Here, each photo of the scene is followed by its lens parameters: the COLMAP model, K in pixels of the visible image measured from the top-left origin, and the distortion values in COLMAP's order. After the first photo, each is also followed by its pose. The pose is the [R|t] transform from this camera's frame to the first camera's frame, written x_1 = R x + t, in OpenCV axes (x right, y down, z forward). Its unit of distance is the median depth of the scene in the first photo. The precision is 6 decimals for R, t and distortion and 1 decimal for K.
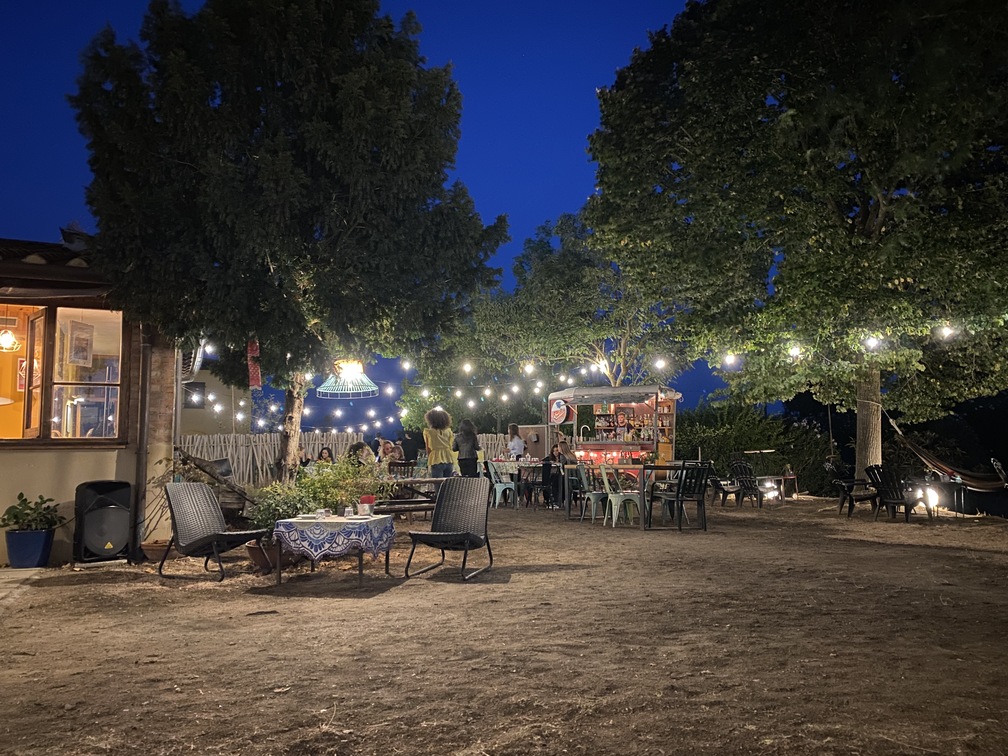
lens RADIAL K [[777.1, 0, 504.0], [0, 777.1, 378.0], [0, 0, 1]] dist [0.040646, -0.003669]
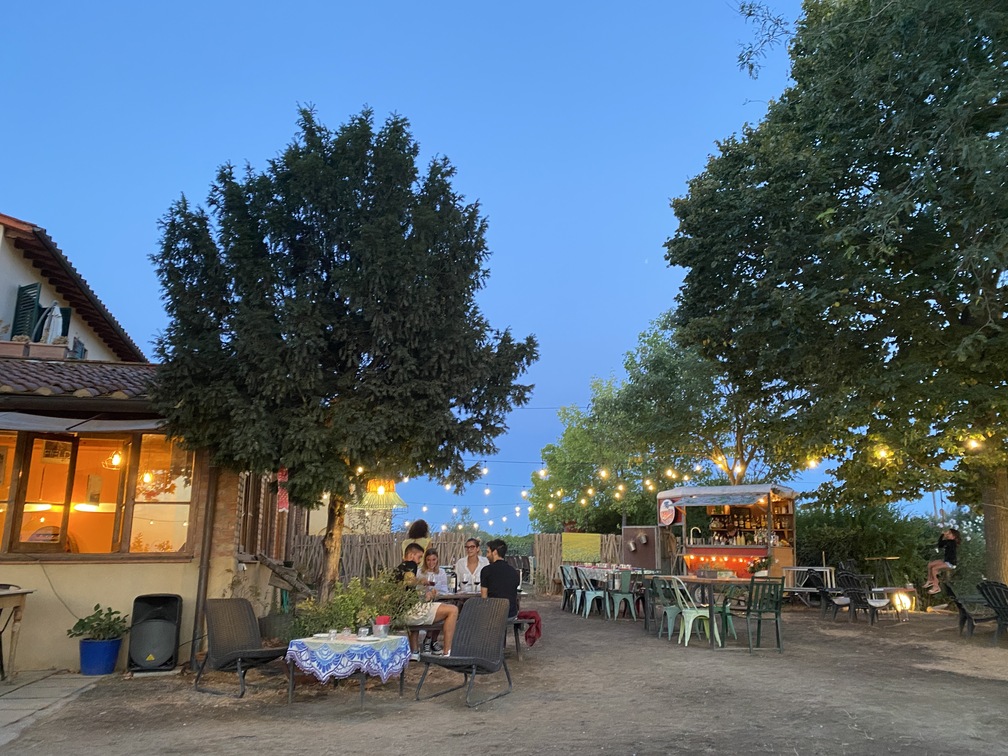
lens RADIAL K [[785.1, 0, 505.3], [0, 785.1, 372.0], [0, 0, 1]] dist [0.025655, -0.010173]
pose [[0.982596, -0.033160, -0.182770, 0.115672], [0.010879, 0.992521, -0.121586, -0.025573], [0.185434, 0.117482, 0.975609, -0.016658]]
